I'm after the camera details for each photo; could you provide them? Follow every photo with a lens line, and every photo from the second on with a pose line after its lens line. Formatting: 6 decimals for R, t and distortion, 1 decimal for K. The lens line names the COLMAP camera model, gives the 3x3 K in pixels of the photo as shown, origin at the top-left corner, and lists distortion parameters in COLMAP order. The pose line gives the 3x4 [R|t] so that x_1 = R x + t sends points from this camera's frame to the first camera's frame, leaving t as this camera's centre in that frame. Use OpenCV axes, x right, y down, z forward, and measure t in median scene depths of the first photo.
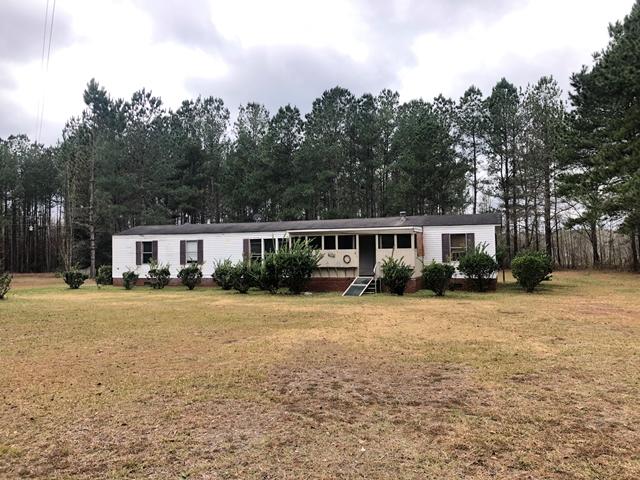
lens RADIAL K [[508.2, 0, 320.0], [0, 508.2, 240.0], [0, 0, 1]] dist [0.012257, 0.001737]
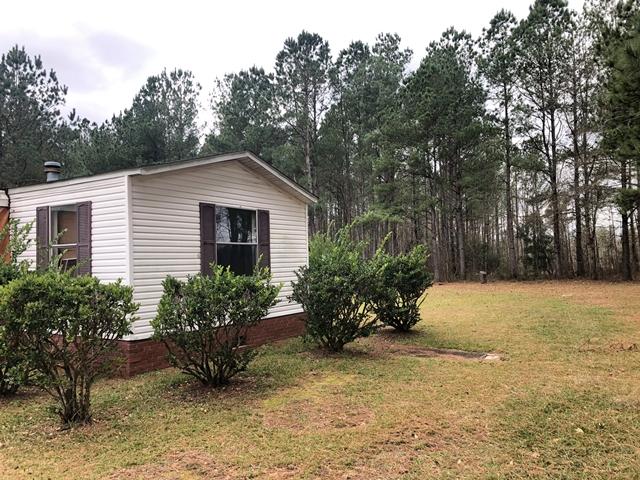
lens RADIAL K [[508.2, 0, 320.0], [0, 508.2, 240.0], [0, 0, 1]] dist [0.012257, 0.001737]
pose [[0.972797, -0.015688, -0.231129, 0.219084], [0.012872, 0.999823, -0.013688, 0.007837], [0.231303, 0.010341, 0.972827, 0.293869]]
